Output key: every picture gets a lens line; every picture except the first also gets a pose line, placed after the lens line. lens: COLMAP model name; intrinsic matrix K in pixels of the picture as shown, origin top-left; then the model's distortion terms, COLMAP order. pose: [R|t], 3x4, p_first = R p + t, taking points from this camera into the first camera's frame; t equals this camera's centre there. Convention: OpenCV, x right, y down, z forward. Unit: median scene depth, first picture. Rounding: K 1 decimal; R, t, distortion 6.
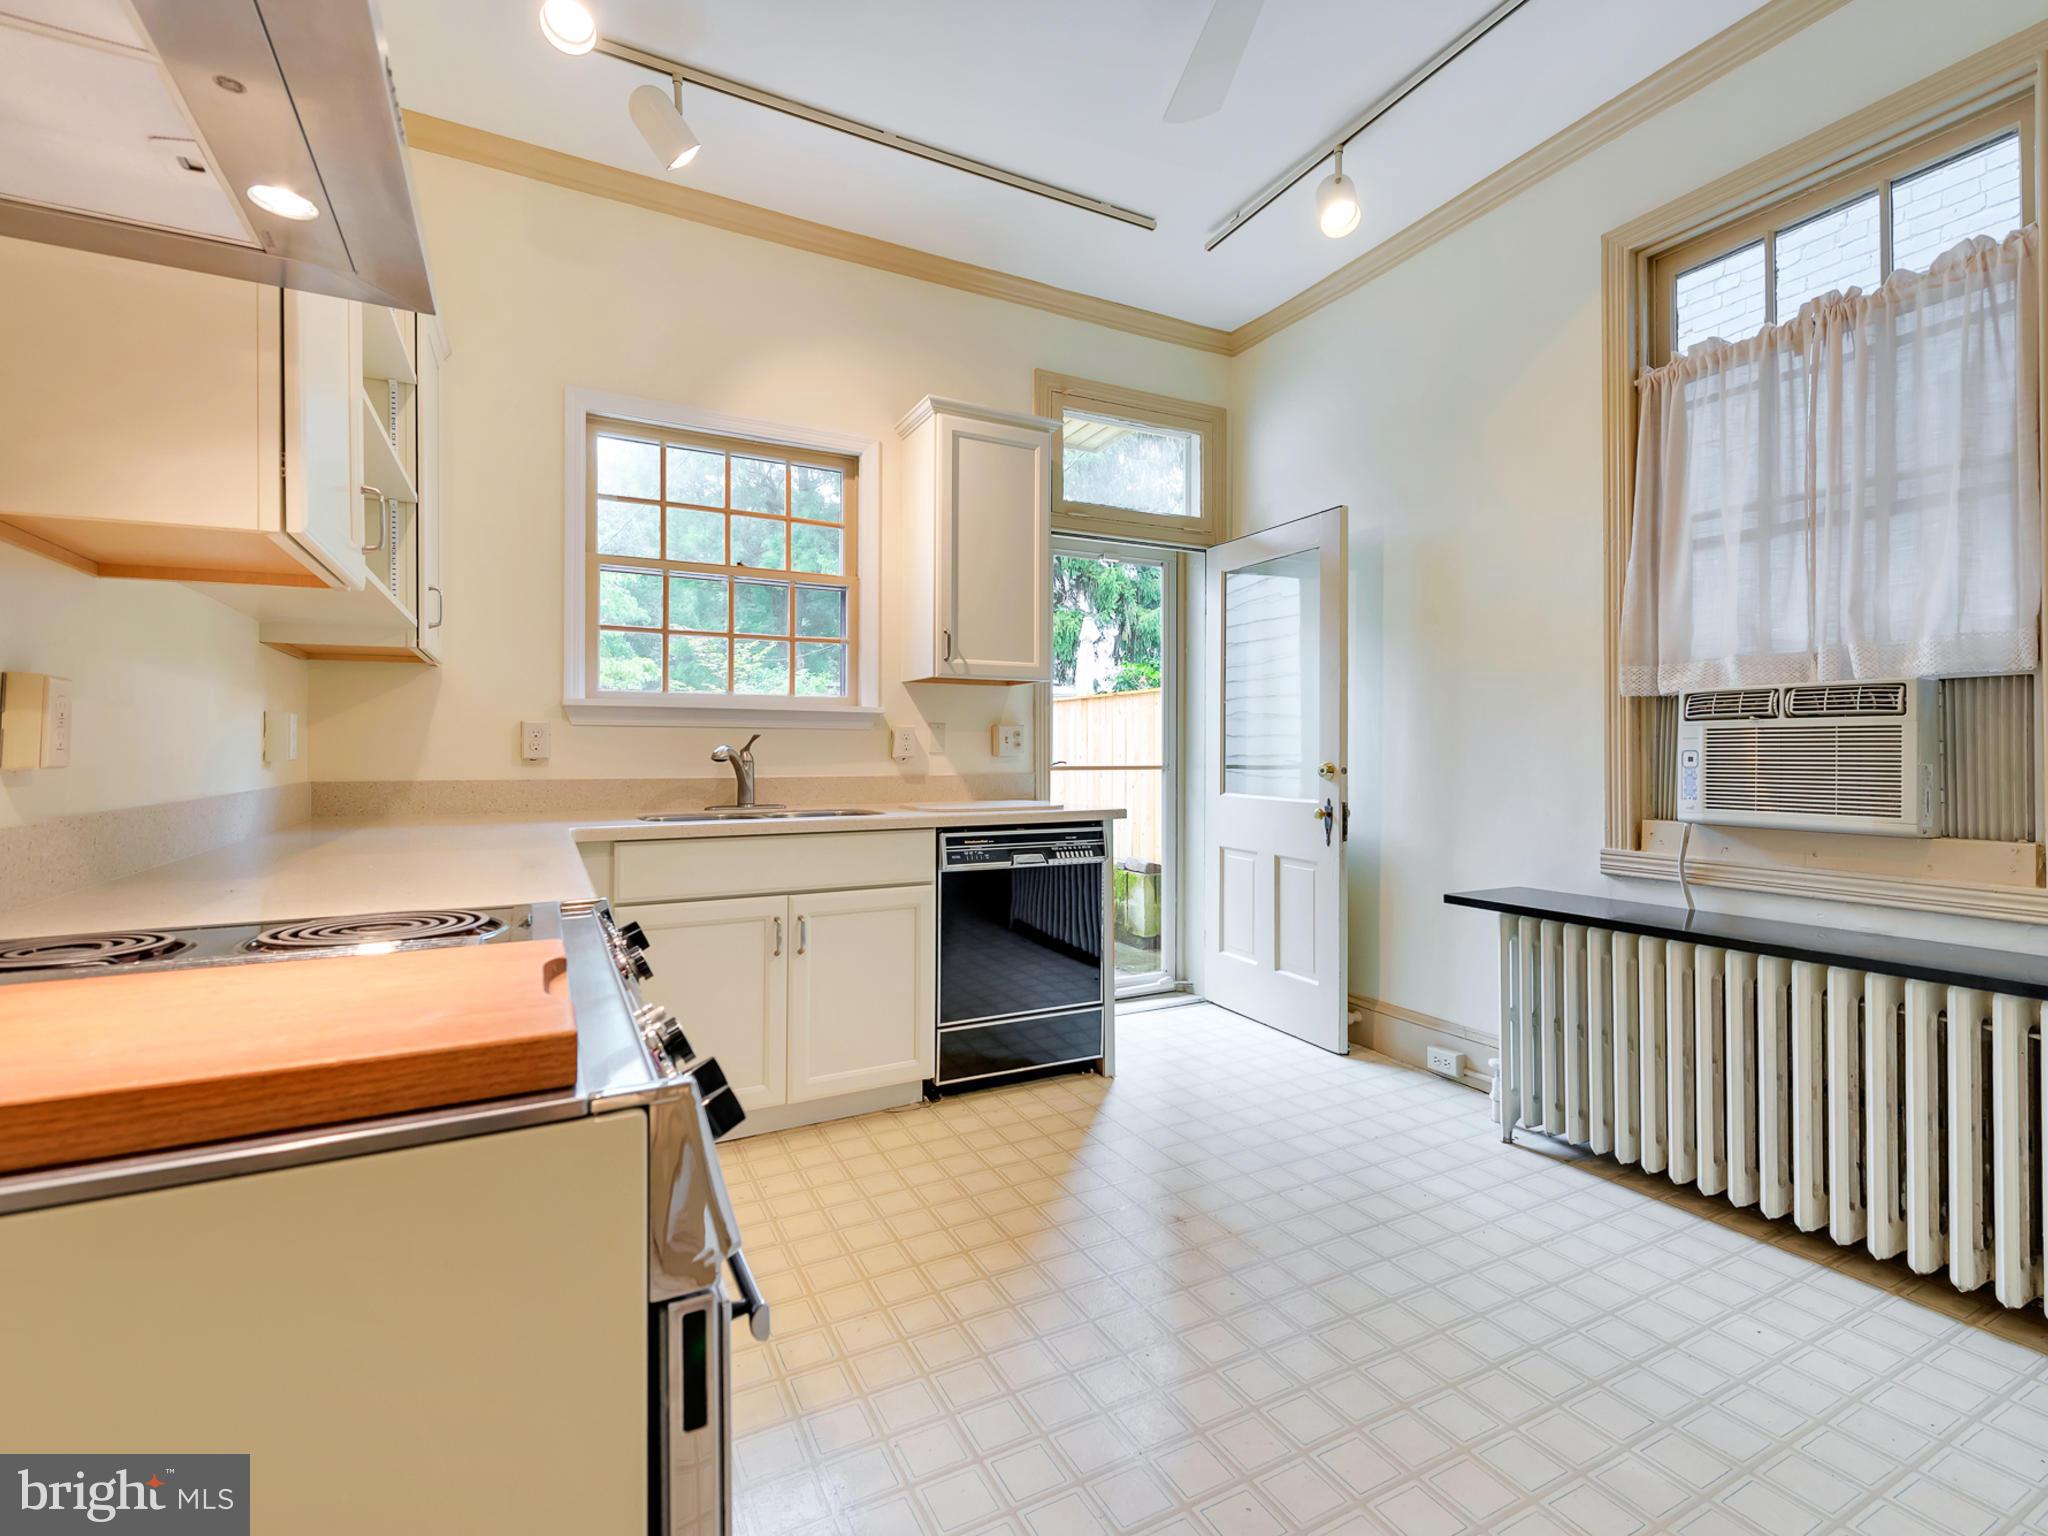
lens RADIAL K [[935.5, 0, 1025.1], [0, 935.5, 748.1], [0, 0, 1]] dist [0.004626, 0.000394]
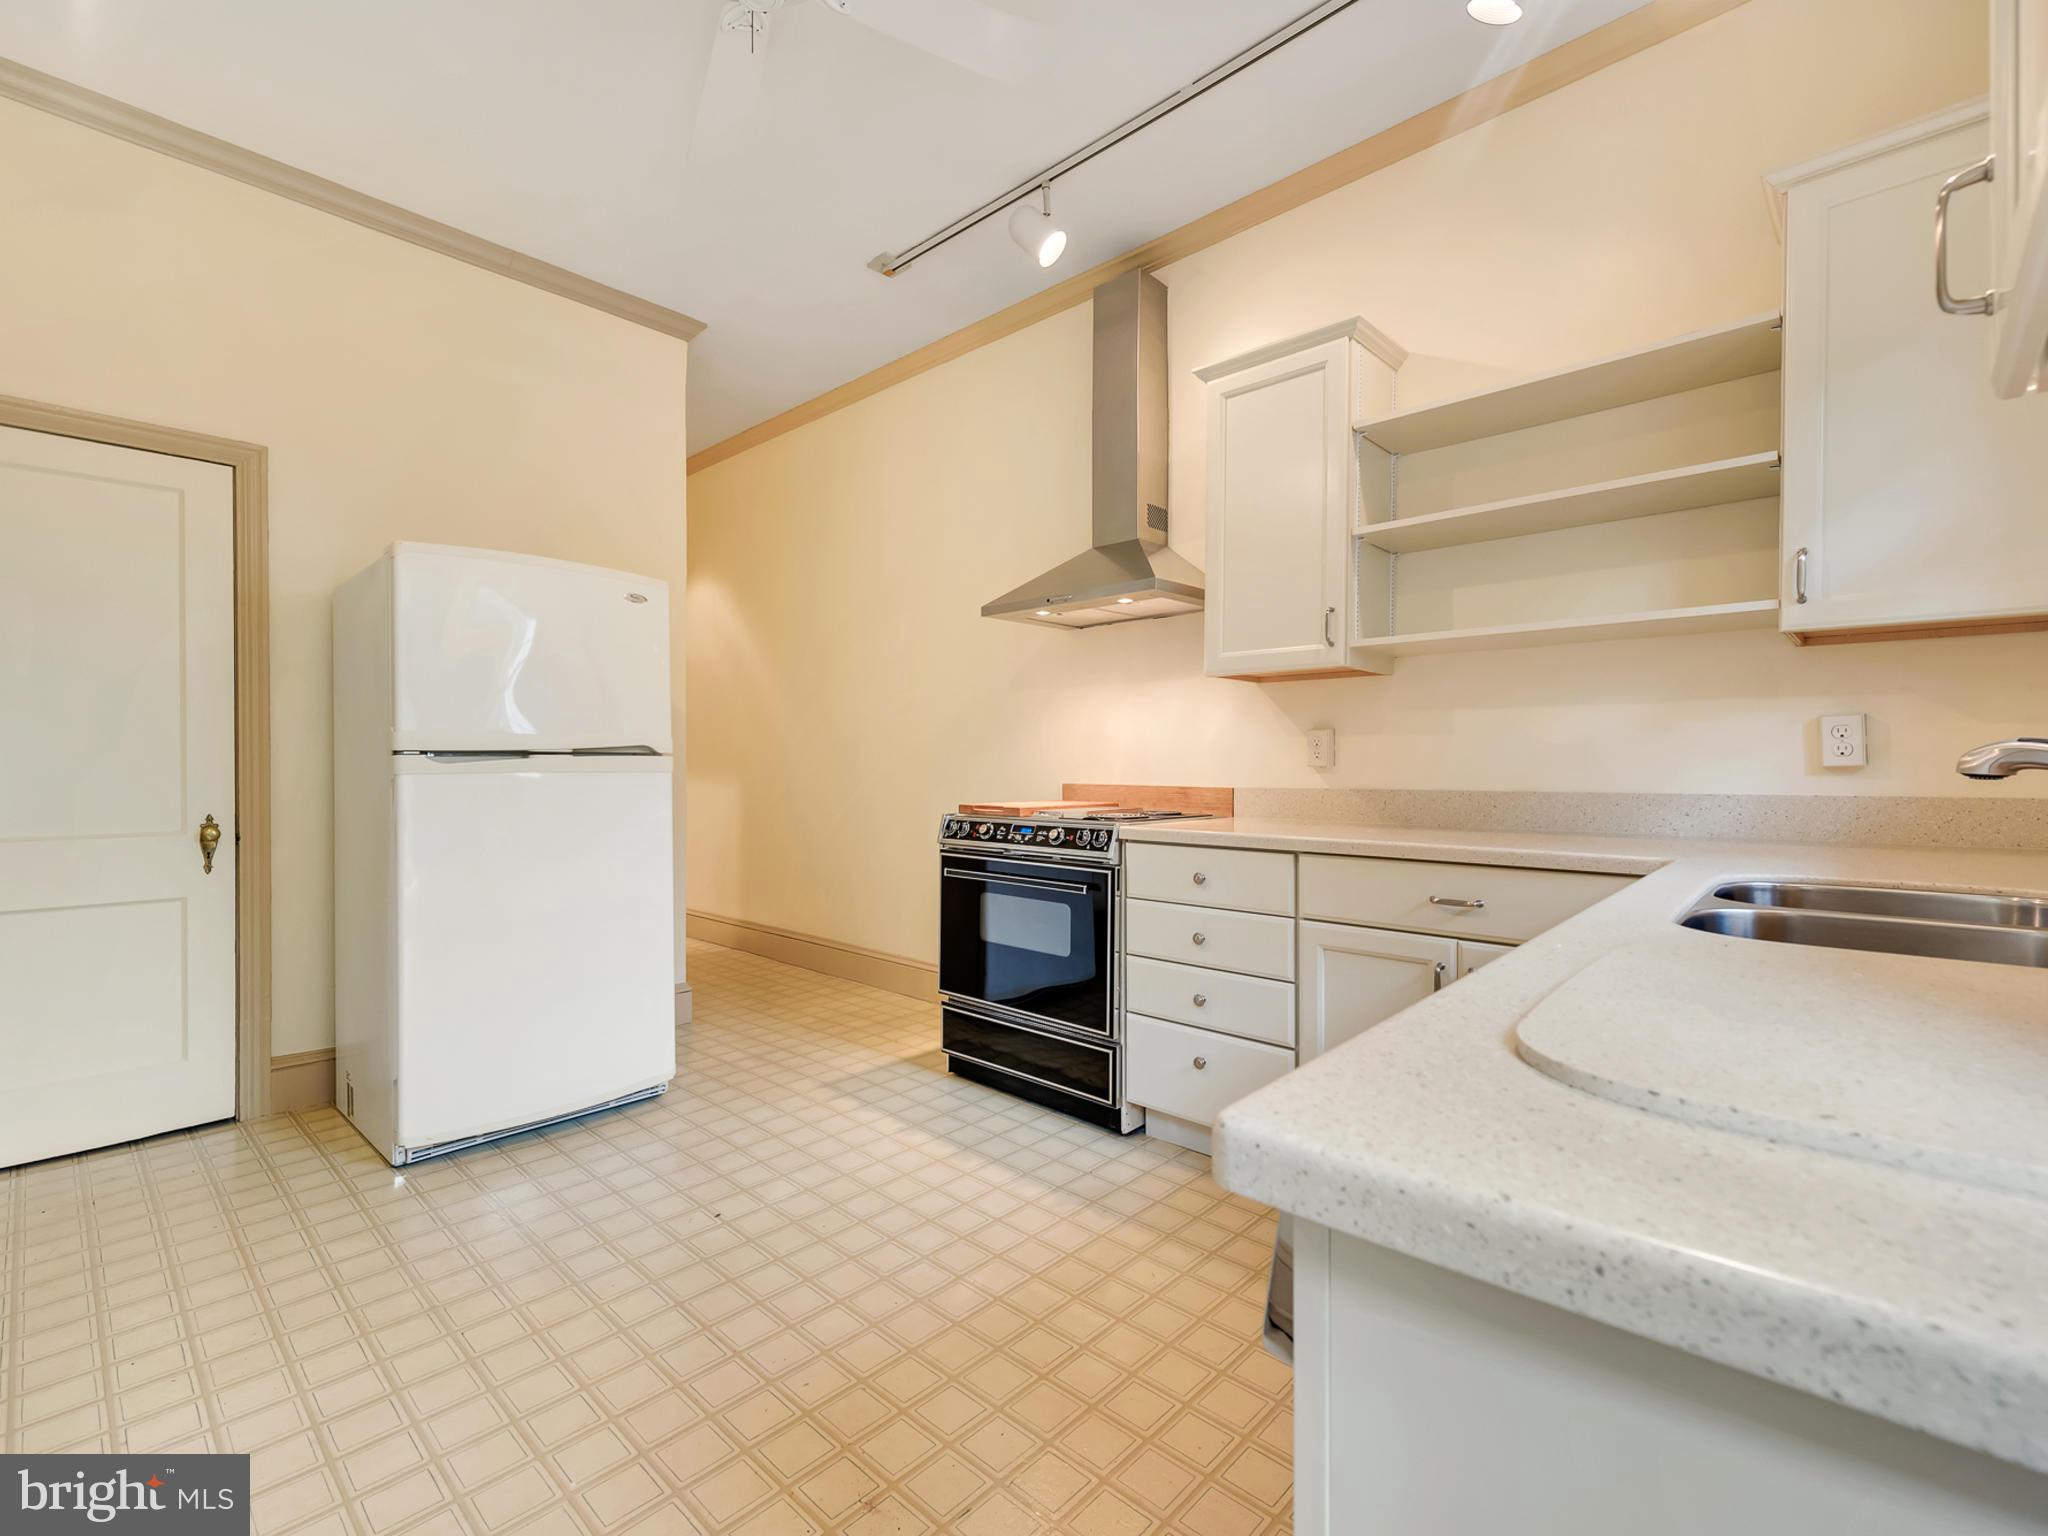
lens RADIAL K [[919.7, 0, 1030.7], [0, 919.7, 774.5], [0, 0, 1]] dist [0.002244, -0.000137]
pose [[-0.944573, 0.006311, -0.328240, 0.195490], [0.002697, 0.999931, 0.011463, 0.005459], [0.328289, 0.009942, -0.944525, 1.216854]]
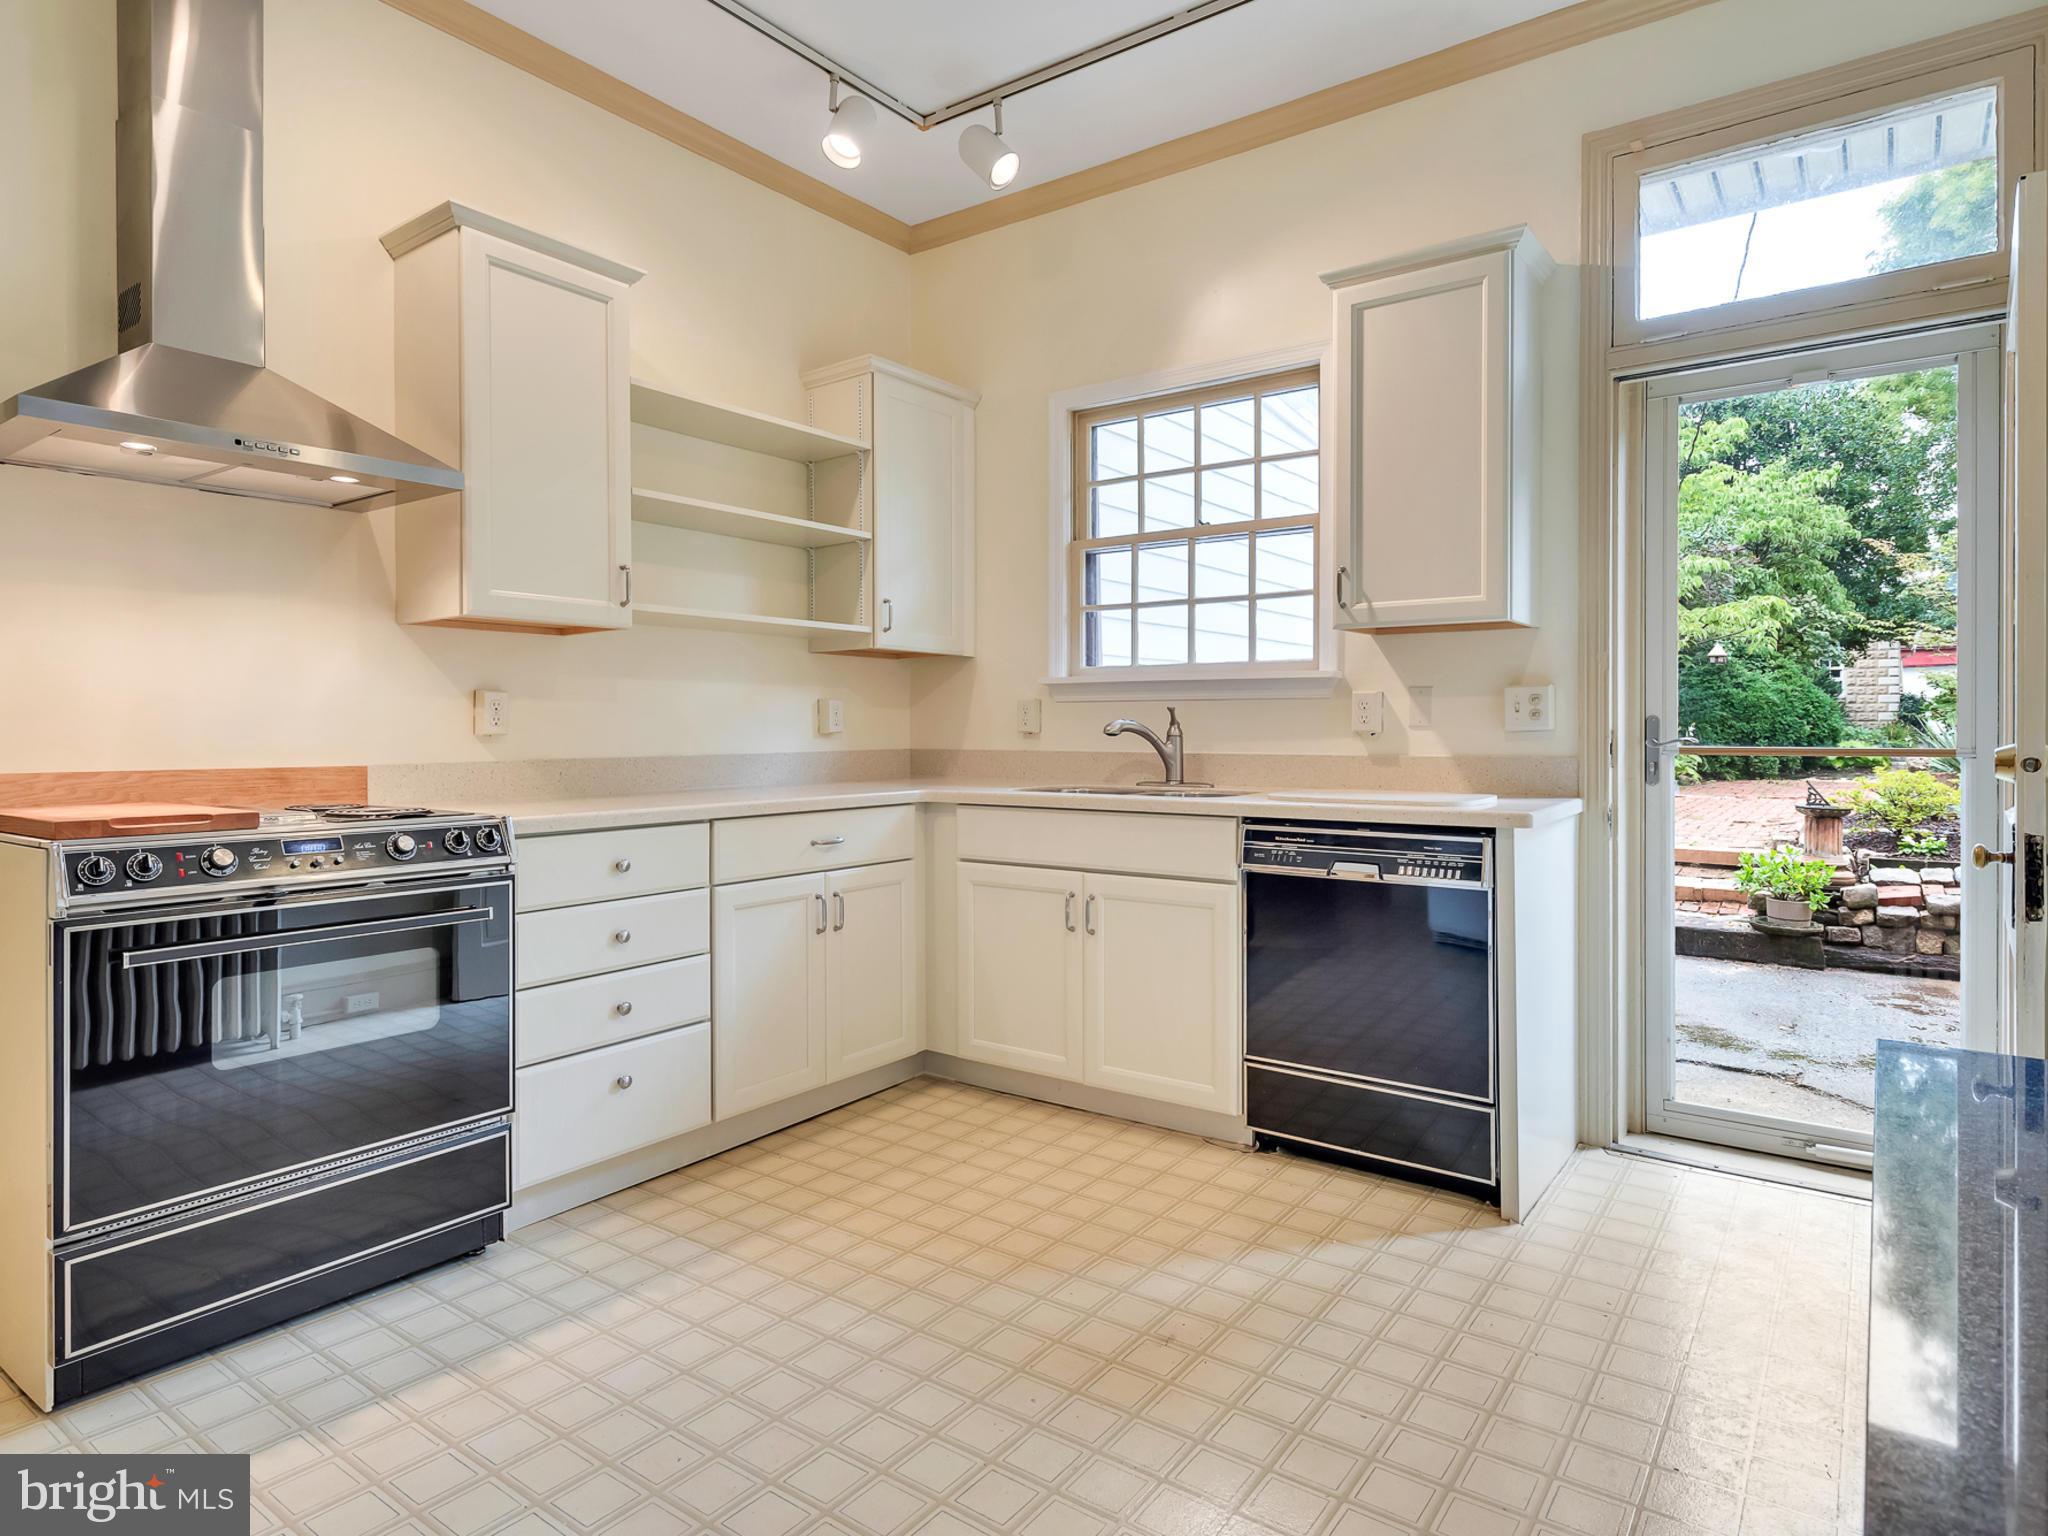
lens RADIAL K [[1153.5, 0, 1027.4], [0, 1153.5, 746.4], [0, 0, 1]] dist [-0.003542, 0.000273]
pose [[0.439199, 0.012217, -0.898307, 0.712245], [0.005444, 0.999853, 0.016260, 0.005067], [0.898373, -0.012032, 0.439068, 0.372578]]
